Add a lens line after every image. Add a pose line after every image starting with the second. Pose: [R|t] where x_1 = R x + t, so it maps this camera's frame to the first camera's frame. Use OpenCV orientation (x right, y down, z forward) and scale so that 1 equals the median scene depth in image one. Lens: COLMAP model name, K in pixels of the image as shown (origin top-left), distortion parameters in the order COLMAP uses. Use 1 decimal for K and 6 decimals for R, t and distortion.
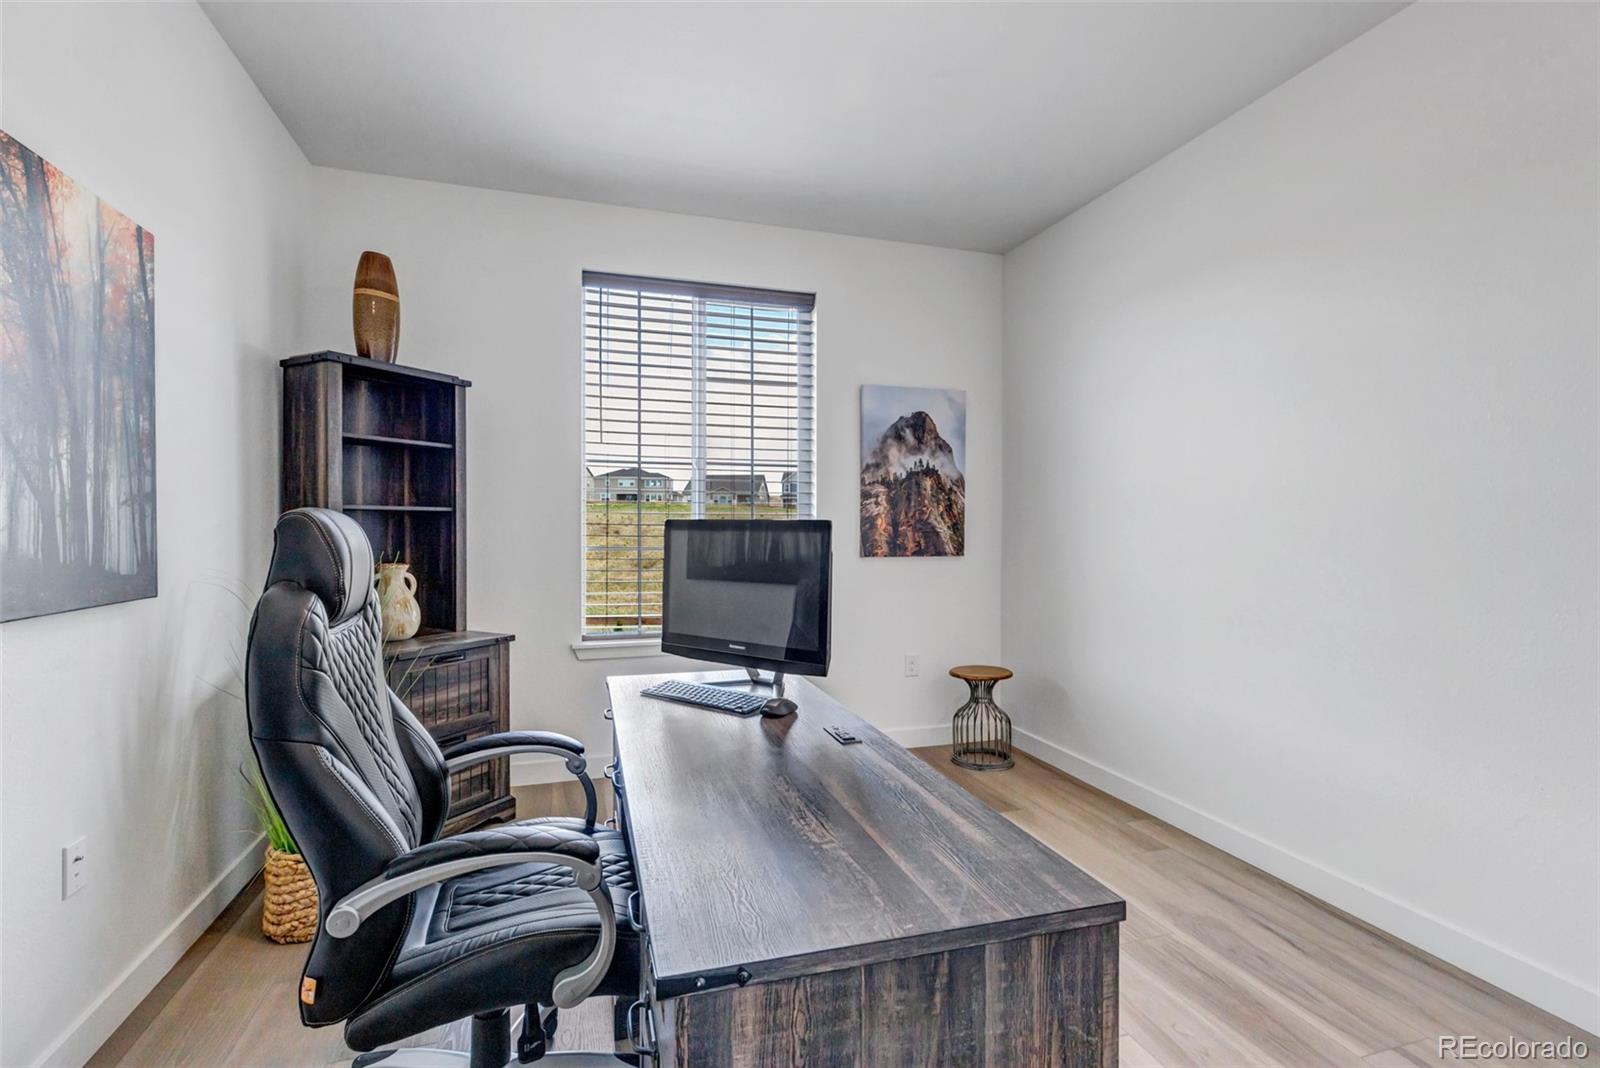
lens RADIAL K [[735.5, 0, 805.4], [0, 735.5, 533.9], [0, 0, 1]] dist [0.004008, 0.000967]
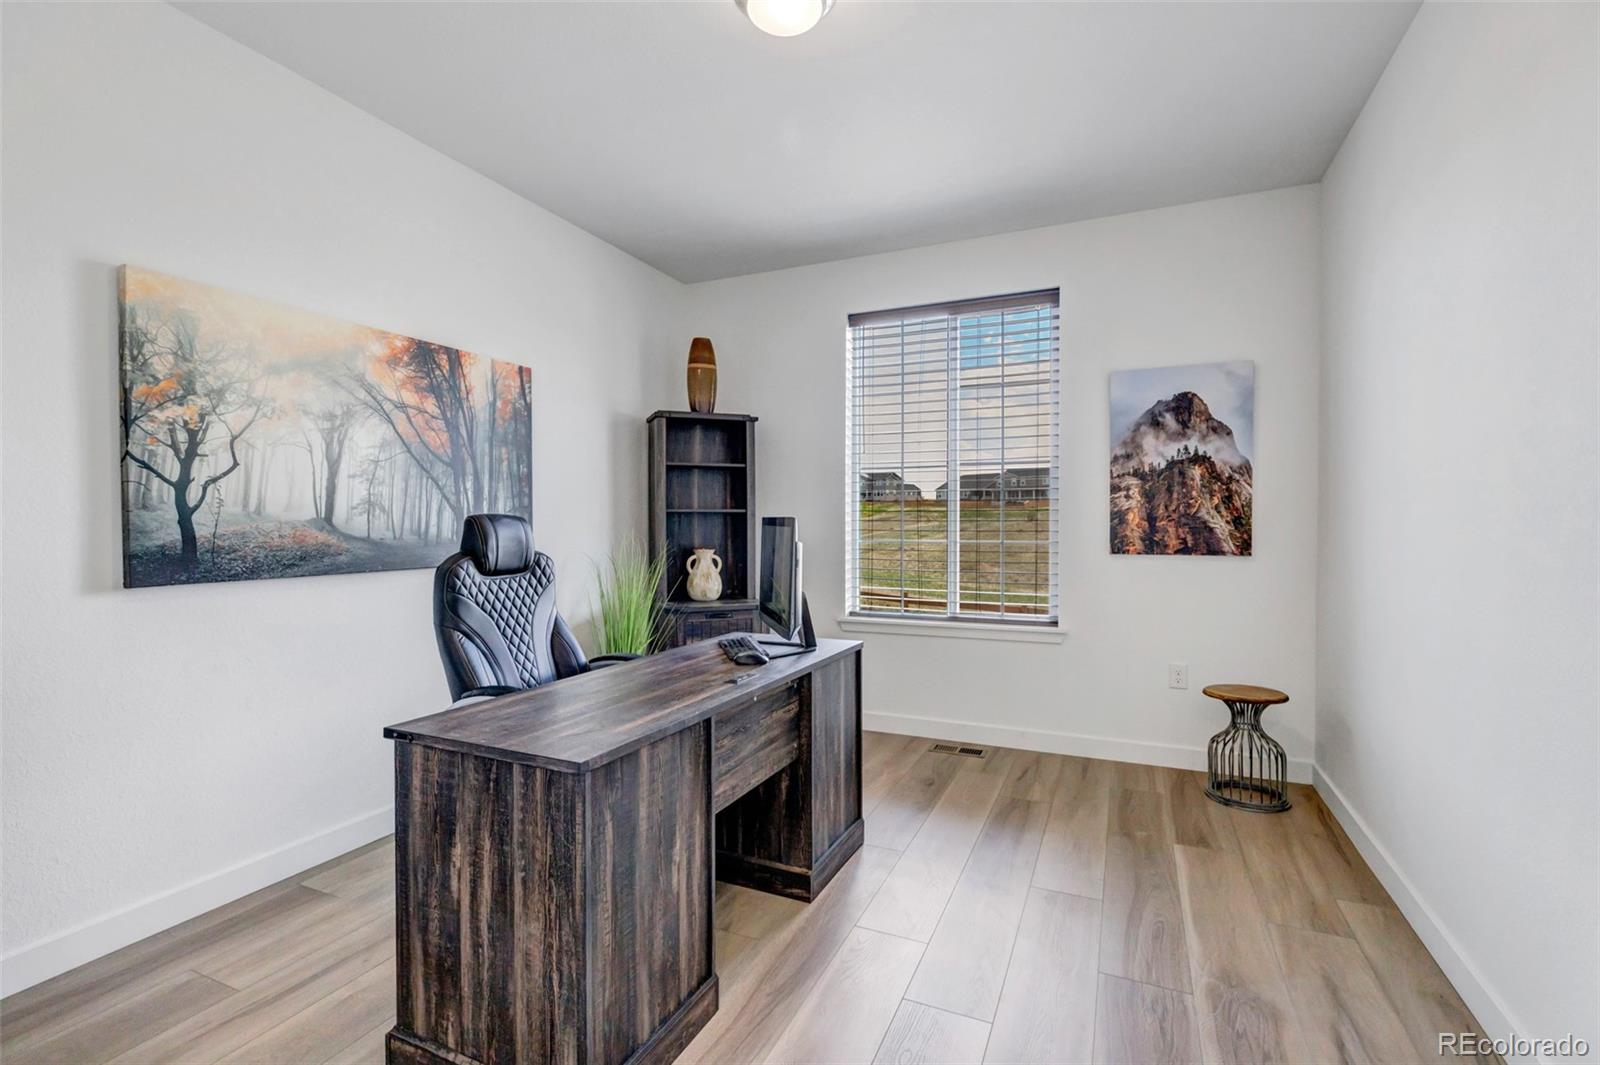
lens RADIAL K [[735.5, 0, 814.6], [0, 735.5, 529.1], [0, 0, 1]] dist [0.004008, 0.000967]
pose [[0.749419, 0.001122, -0.662095, 0.426657], [-0.002563, 0.999996, -0.001206, 0.001651], [0.662091, 0.002601, 0.749419, 0.038170]]
